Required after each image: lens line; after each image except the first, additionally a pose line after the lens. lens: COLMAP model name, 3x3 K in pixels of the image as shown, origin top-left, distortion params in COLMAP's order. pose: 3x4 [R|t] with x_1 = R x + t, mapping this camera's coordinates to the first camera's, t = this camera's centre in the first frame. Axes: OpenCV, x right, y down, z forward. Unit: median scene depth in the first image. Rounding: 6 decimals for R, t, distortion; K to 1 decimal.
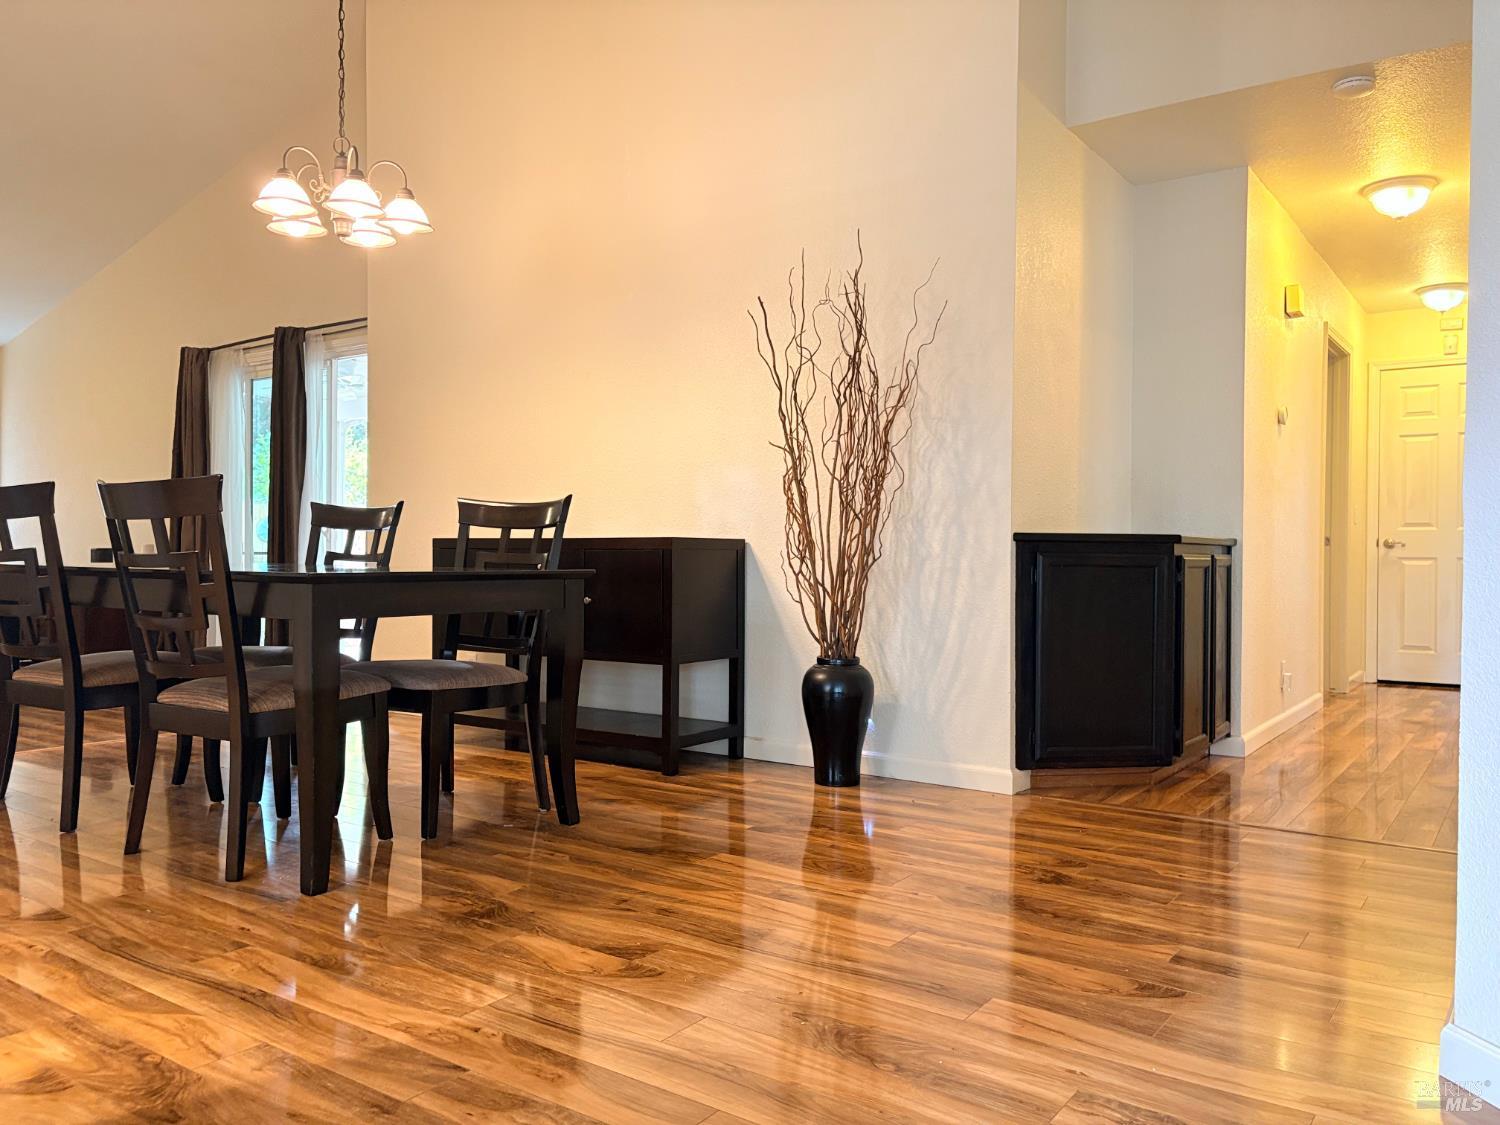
lens RADIAL K [[1143.5, 0, 750.0], [0, 1143.5, 562.5], [0, 0, 1]] dist [0.013703, 0.003553]
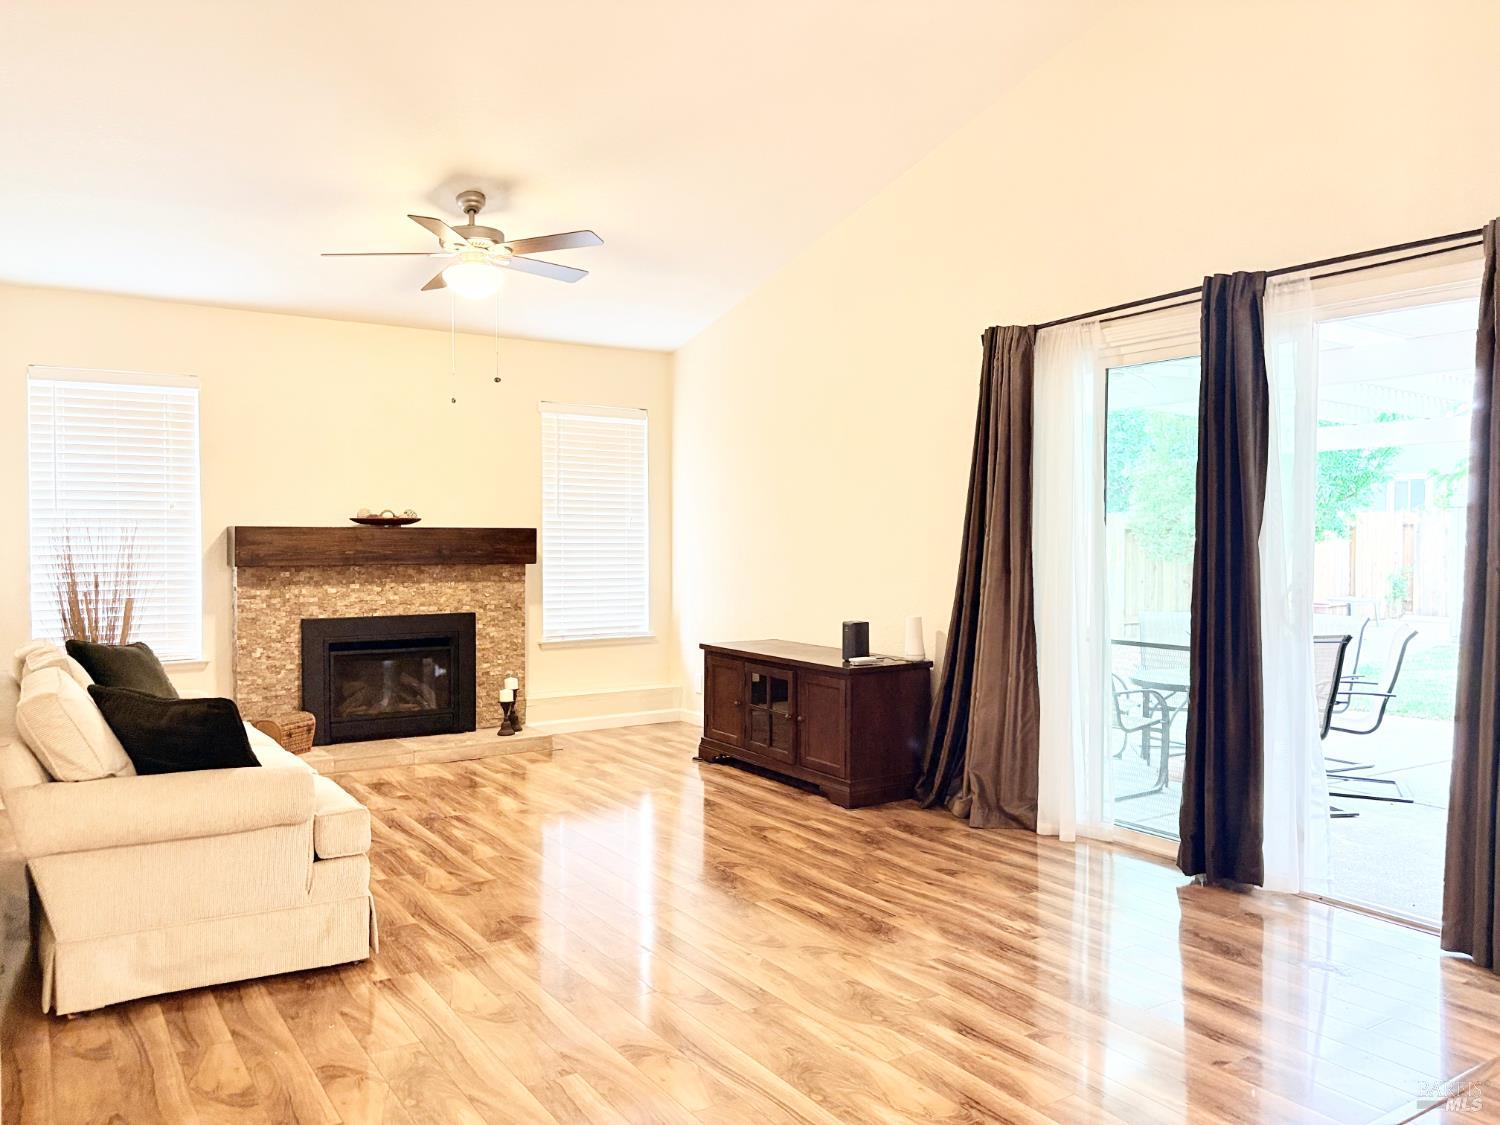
lens RADIAL K [[1139.0, 0, 755.0], [0, 1139.0, 565.8], [0, 0, 1]] dist [0.034197, -0.001948]
pose [[0.933121, 0.005063, -0.359526, -0.704103], [-0.000059, 0.999903, 0.013928, -0.107931], [0.359562, -0.012976, 0.933031, 0.613622]]
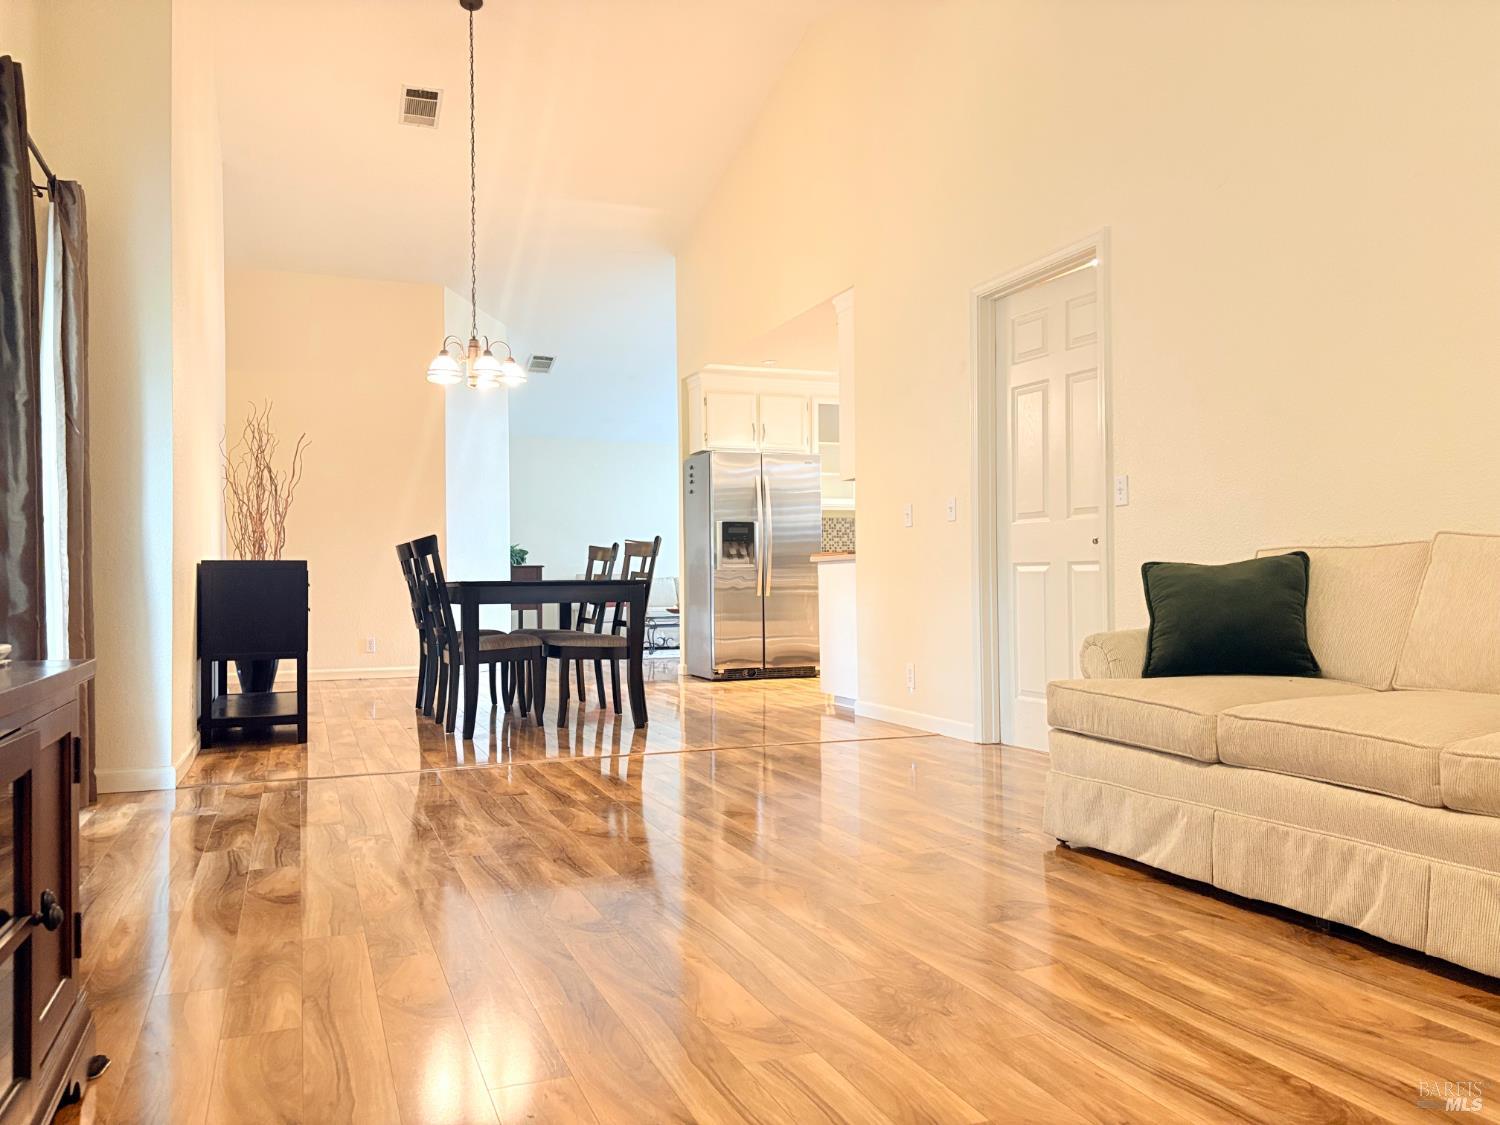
lens RADIAL K [[1136.9, 0, 759.5], [0, 1136.9, 563.7], [0, 0, 1]] dist [0.086782, -0.143478]
pose [[-0.845727, 0.007600, 0.533562, -1.512392], [0.008494, 0.999964, -0.000779, -0.010374], [-0.533548, 0.003873, -0.845761, 2.066801]]
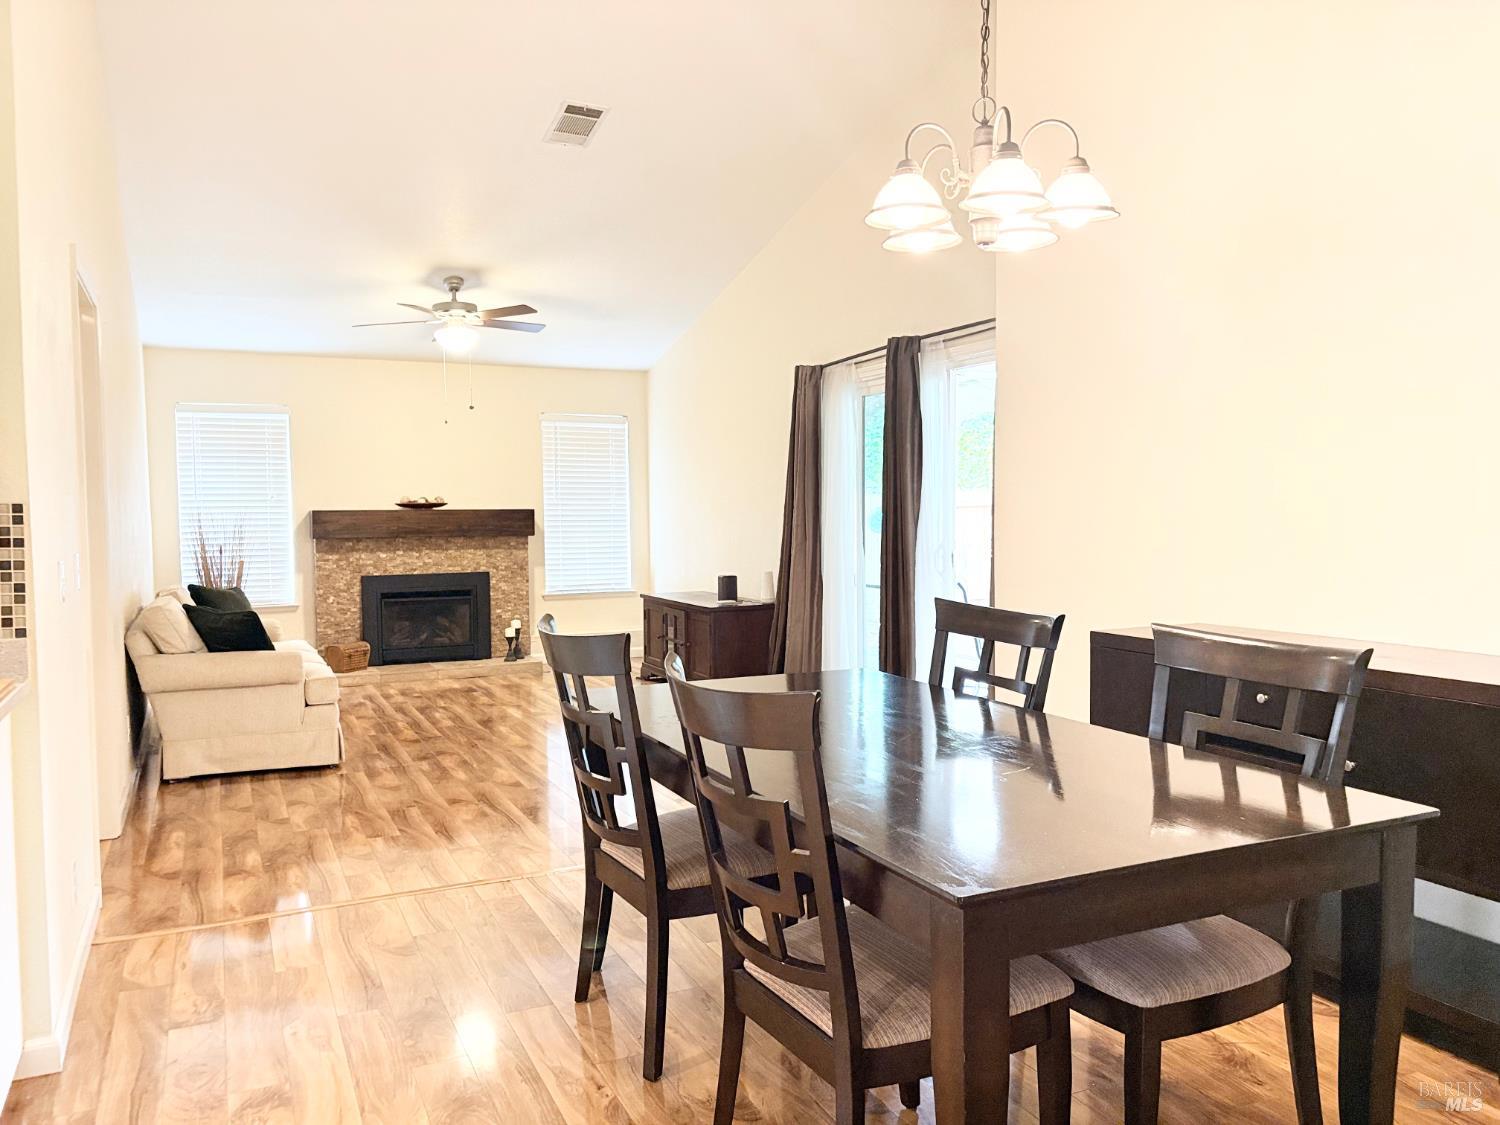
lens RADIAL K [[1136.9, 0, 759.5], [0, 1136.9, 563.7], [0, 0, 1]] dist [0.086782, -0.143478]
pose [[0.876439, 0.009702, -0.481415, -0.129281], [0.008773, 0.999309, 0.036110, -0.109463], [0.481433, -0.035872, 0.875748, 0.299730]]
